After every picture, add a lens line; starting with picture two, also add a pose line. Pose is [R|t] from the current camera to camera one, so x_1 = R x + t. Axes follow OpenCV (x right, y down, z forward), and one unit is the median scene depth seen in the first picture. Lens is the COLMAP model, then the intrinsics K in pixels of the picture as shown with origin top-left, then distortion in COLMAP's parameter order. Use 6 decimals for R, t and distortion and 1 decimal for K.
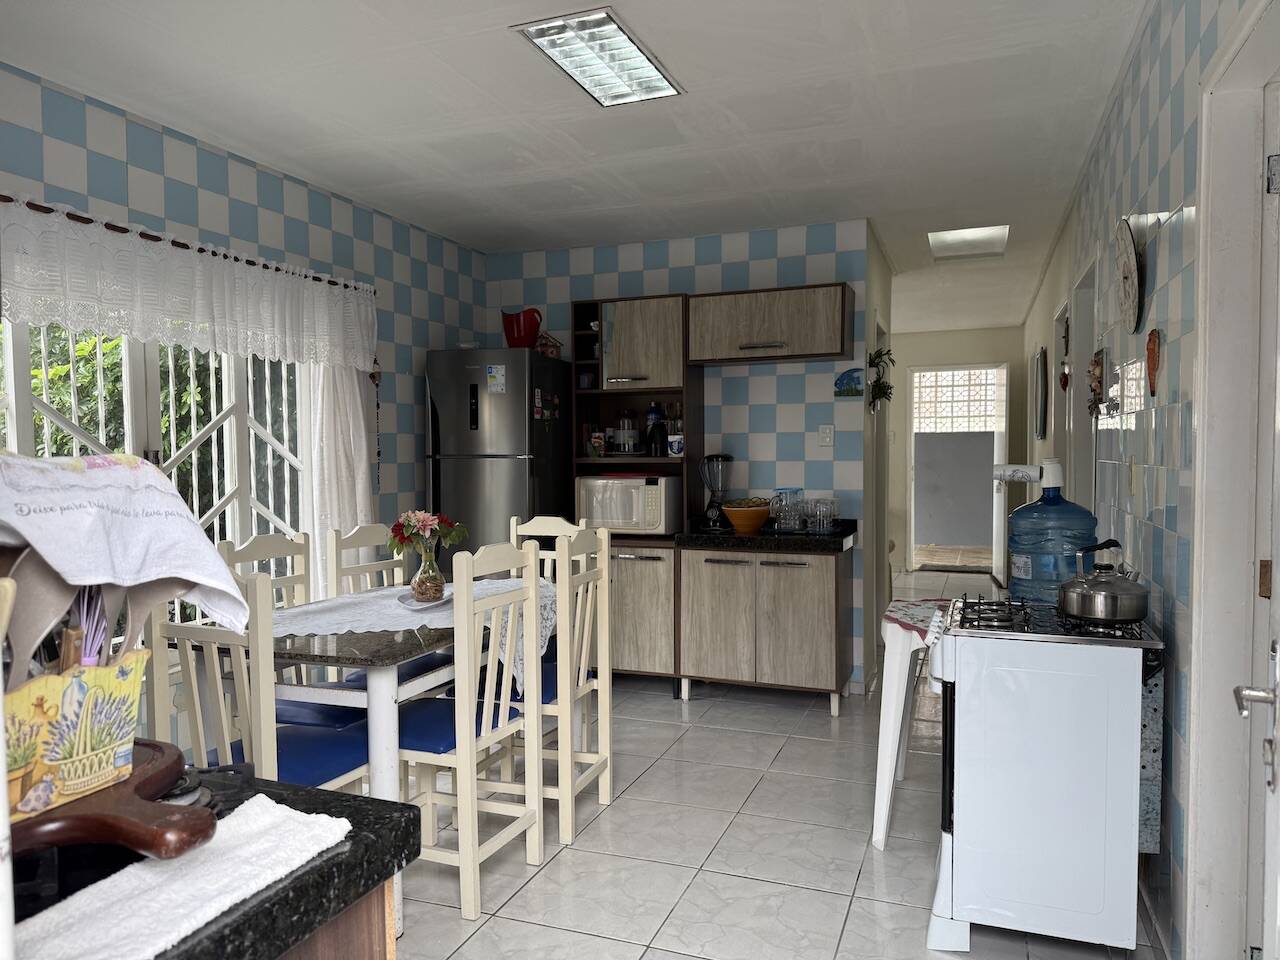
lens RADIAL K [[889.3, 0, 643.0], [0, 889.3, 486.1], [0, 0, 1]] dist [0.061571, -0.128562]
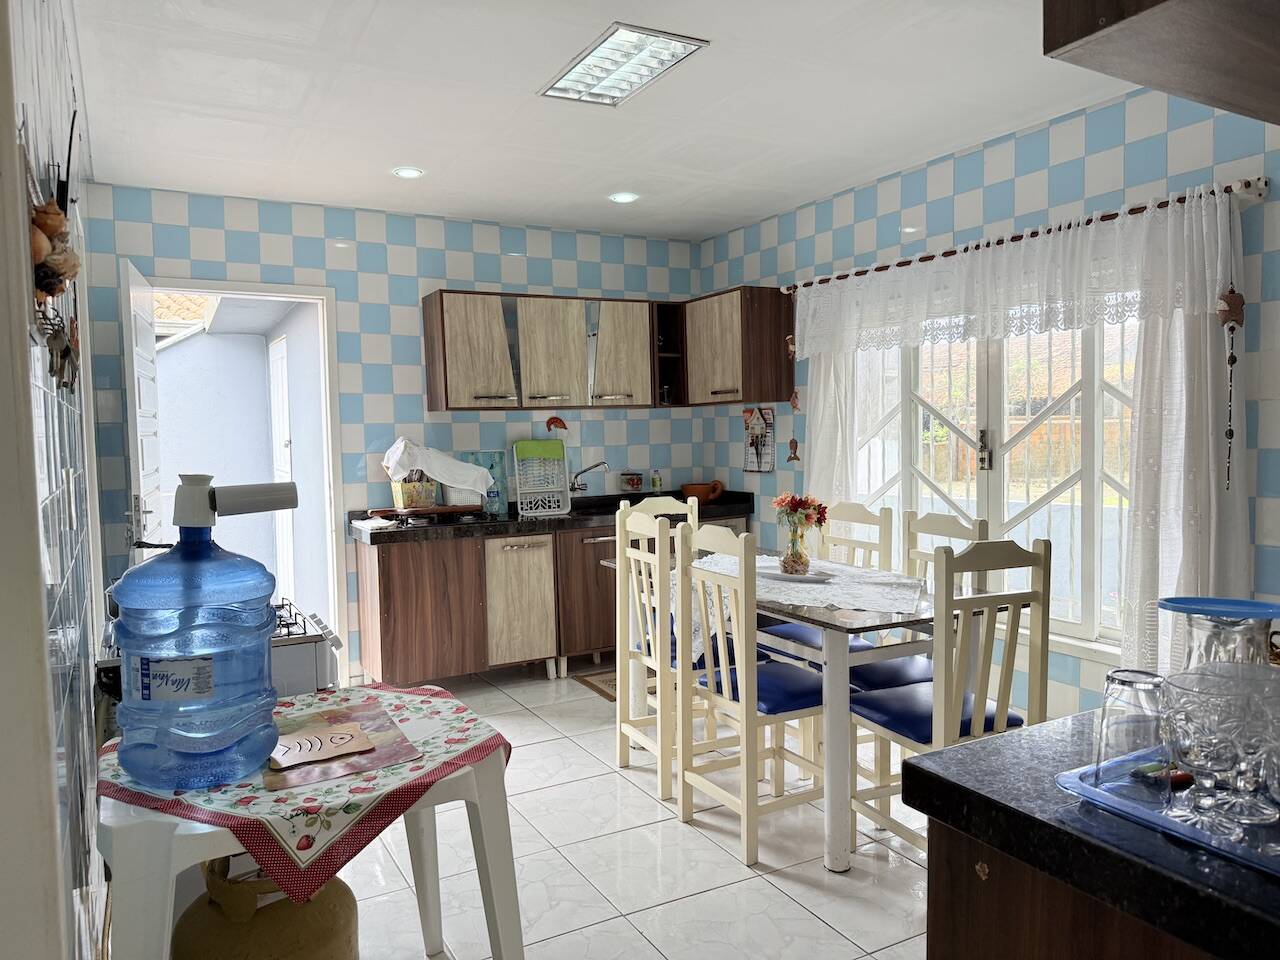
lens RADIAL K [[889.3, 0, 643.0], [0, 889.3, 486.1], [0, 0, 1]] dist [0.061571, -0.128562]
pose [[-0.643903, 0.064311, -0.762399, 0.662234], [-0.009098, 0.995747, 0.091679, -0.072575], [0.765053, 0.065968, -0.640580, 1.488186]]
